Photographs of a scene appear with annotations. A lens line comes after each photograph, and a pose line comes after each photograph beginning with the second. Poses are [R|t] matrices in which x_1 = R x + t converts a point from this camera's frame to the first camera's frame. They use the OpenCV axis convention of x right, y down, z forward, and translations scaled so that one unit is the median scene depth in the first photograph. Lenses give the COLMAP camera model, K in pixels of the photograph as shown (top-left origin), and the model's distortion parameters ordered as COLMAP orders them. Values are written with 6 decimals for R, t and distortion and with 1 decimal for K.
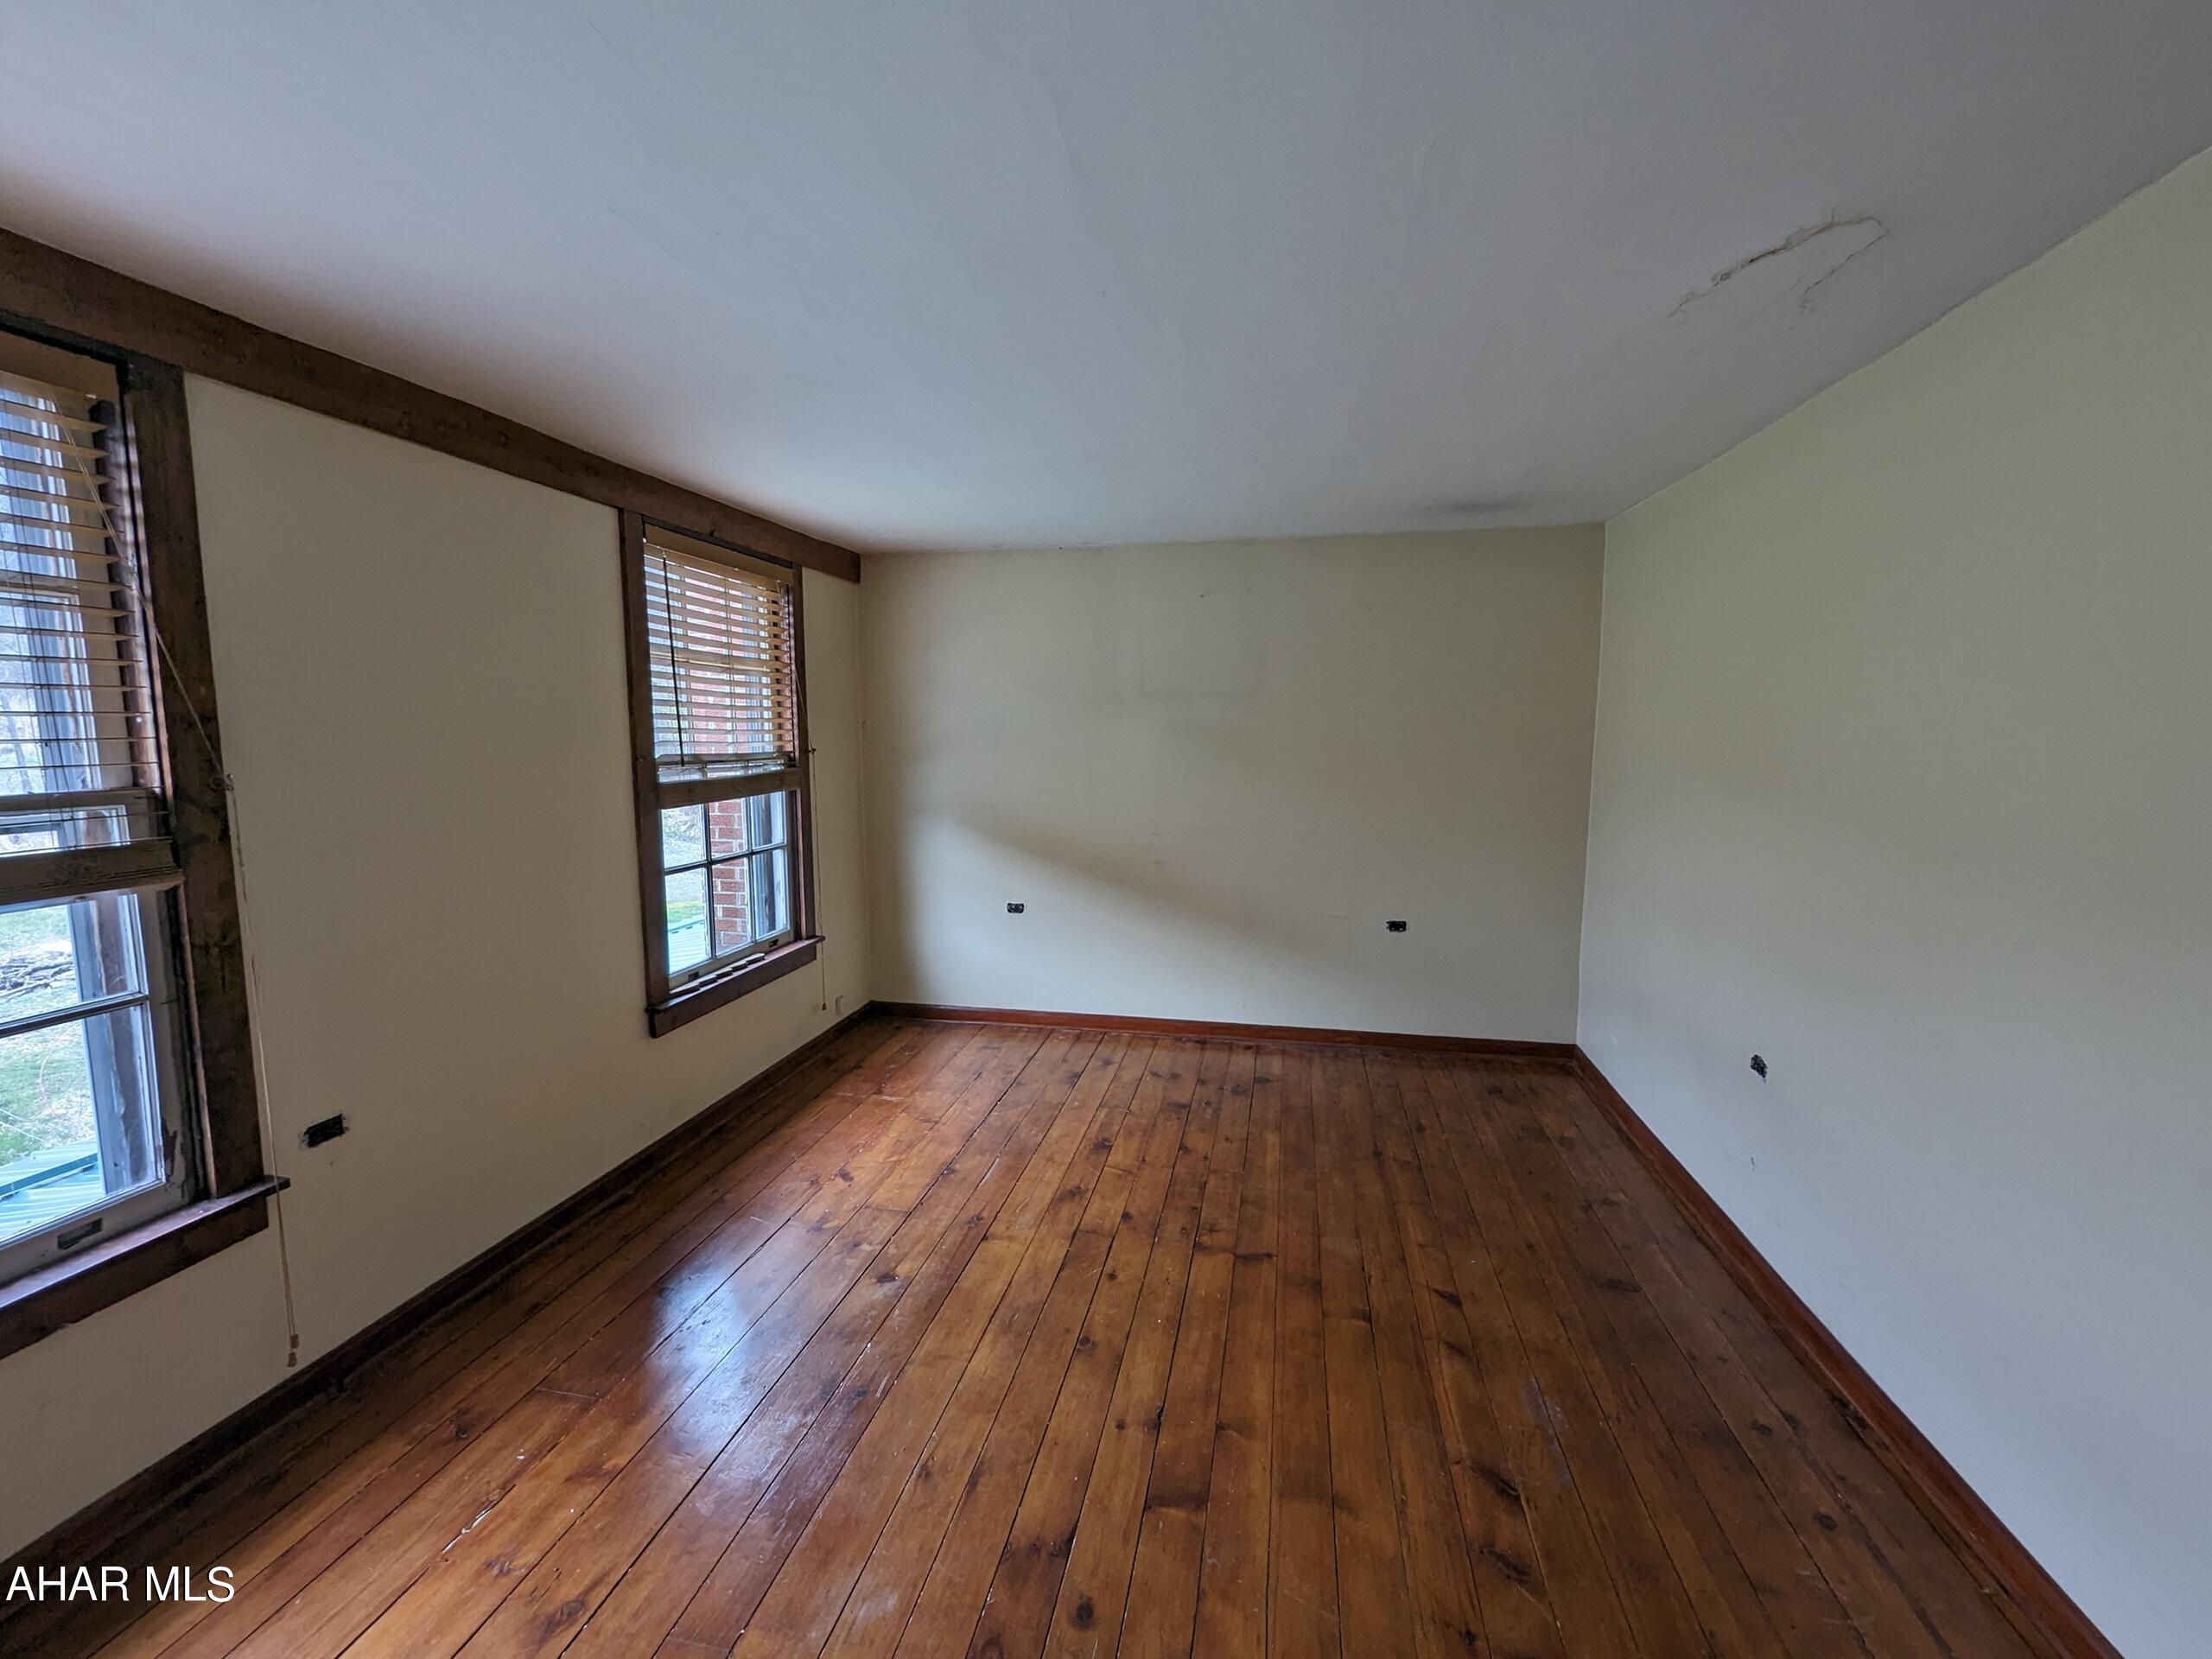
lens RADIAL K [[902.9, 0, 1103.1], [0, 902.9, 832.6], [0, 0, 1]] dist [-0.001894, -0.000304]
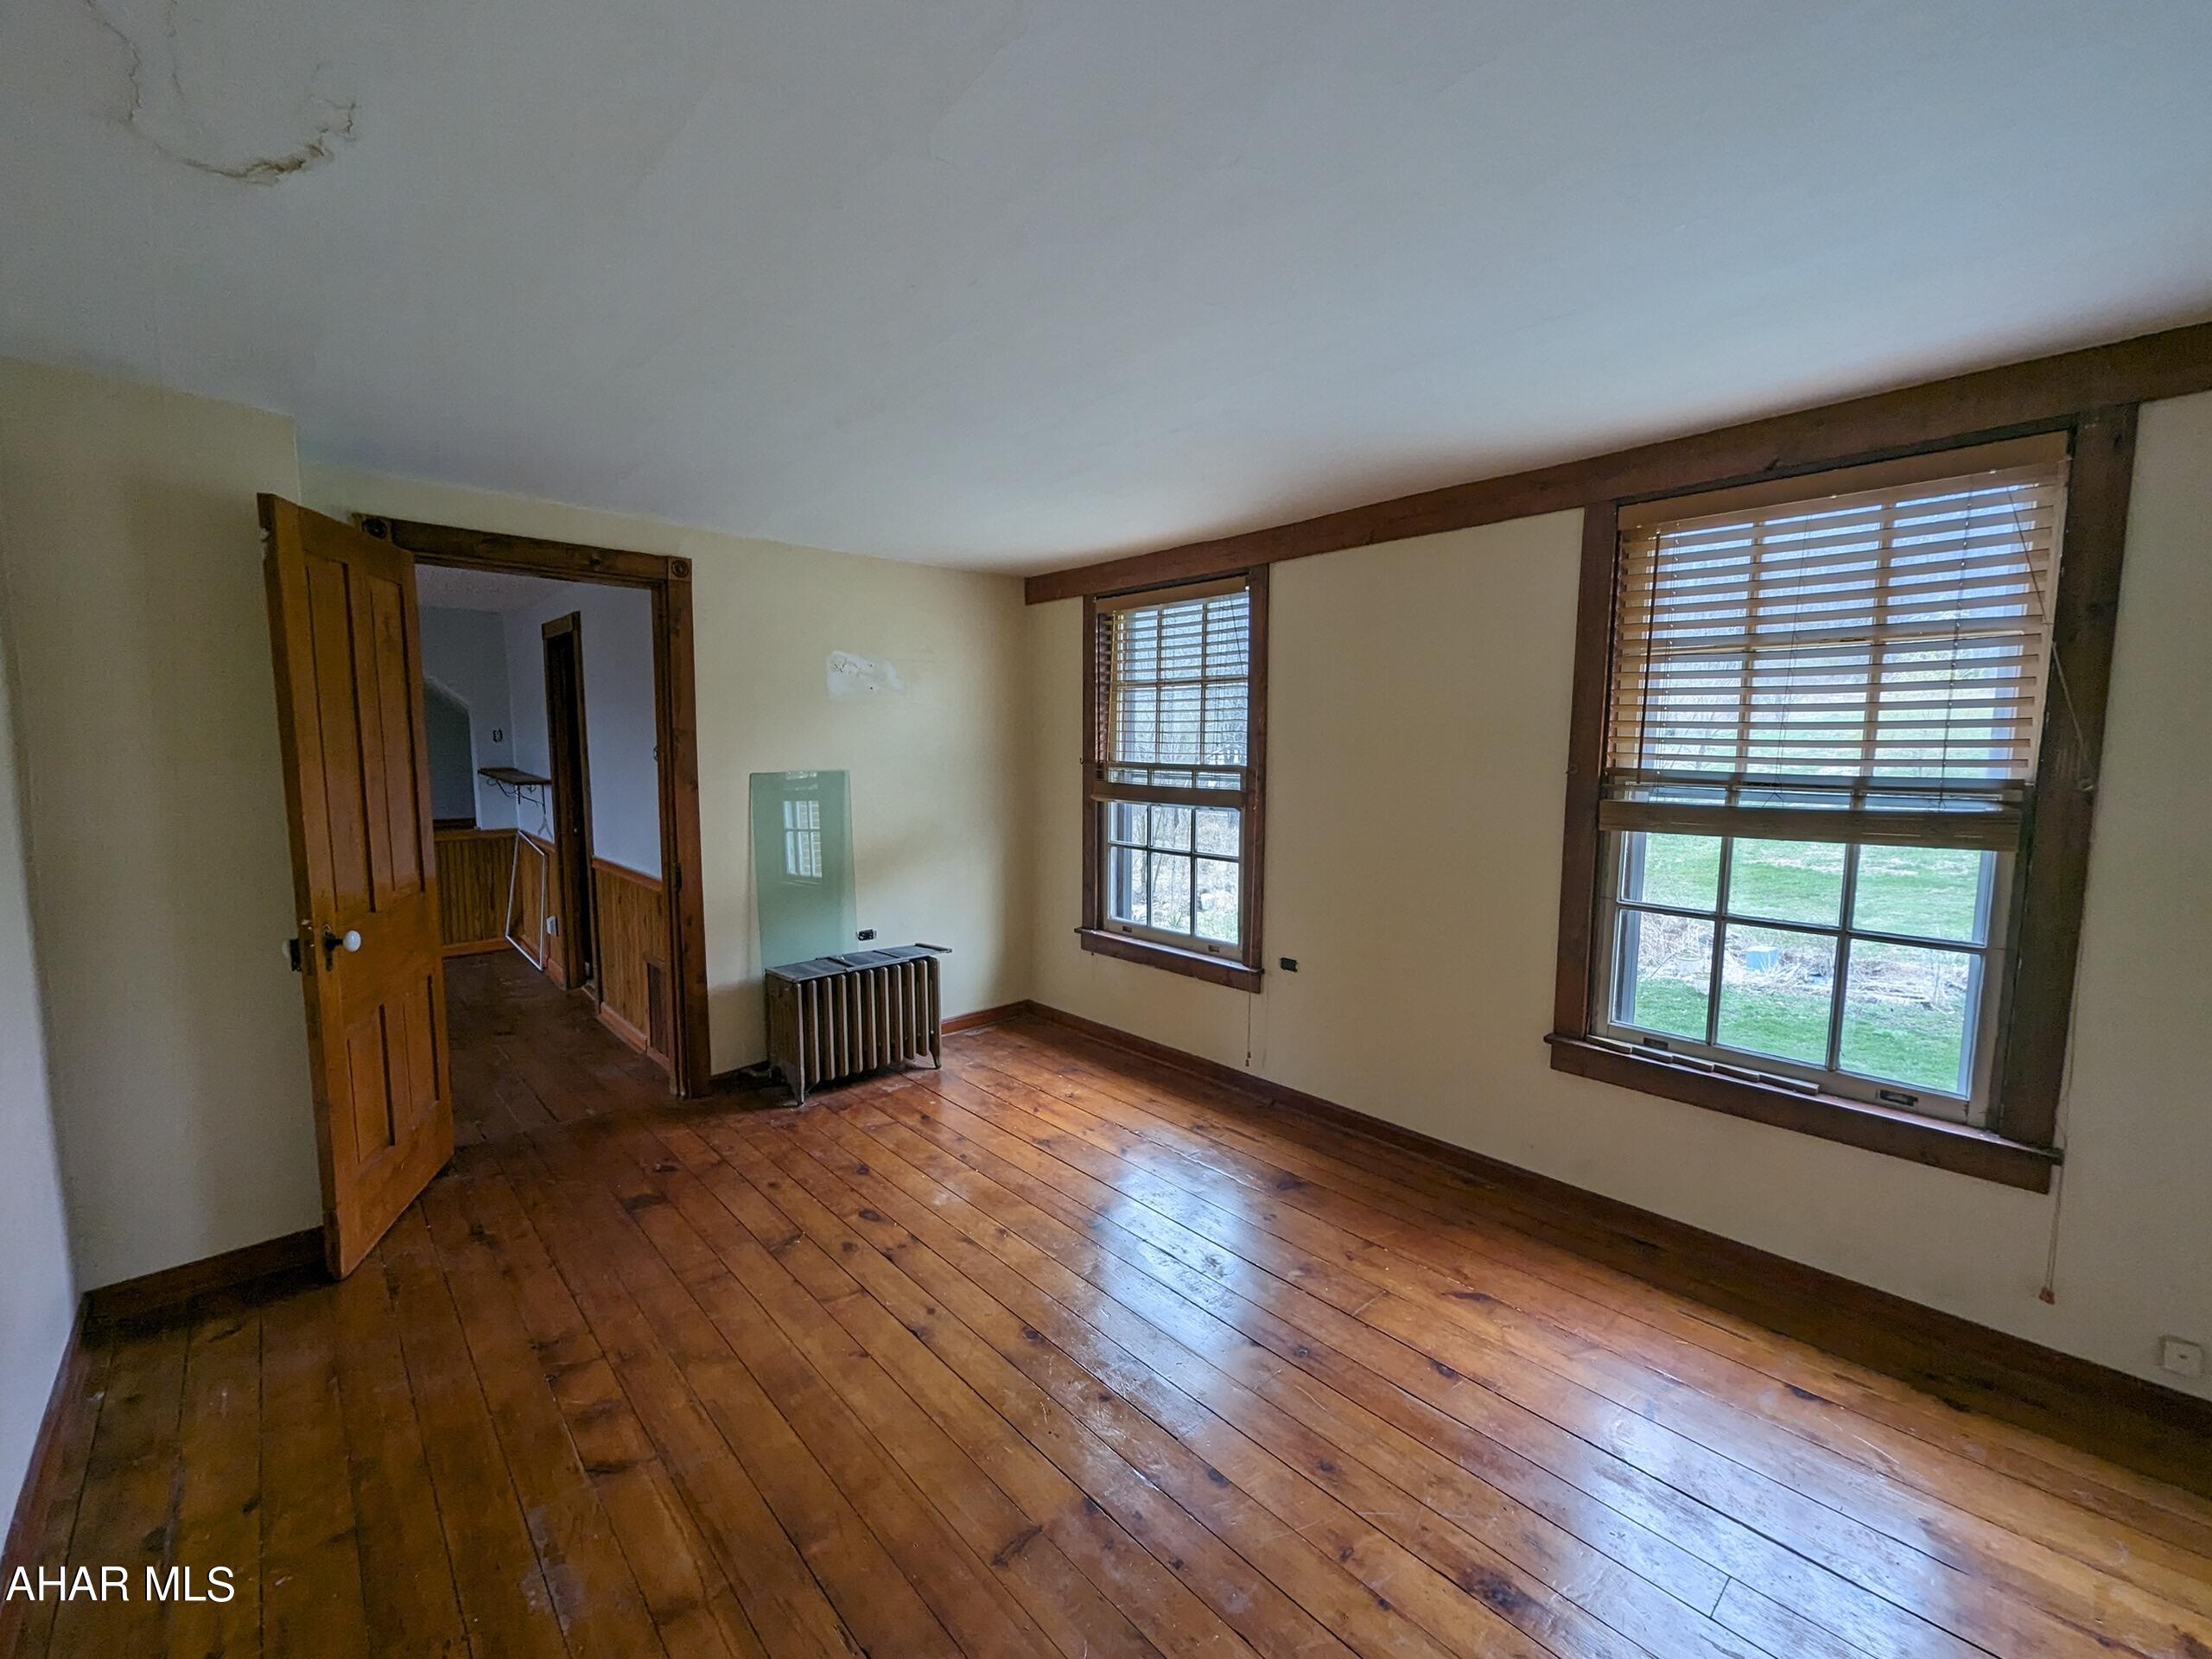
lens RADIAL K [[902.9, 0, 1103.1], [0, 902.9, 832.6], [0, 0, 1]] dist [-0.001894, -0.000304]
pose [[-0.585156, 0.075383, -0.807409, 0.696135], [-0.098273, 0.981740, 0.162880, -0.161333], [0.804944, 0.174657, -0.567063, 1.507264]]
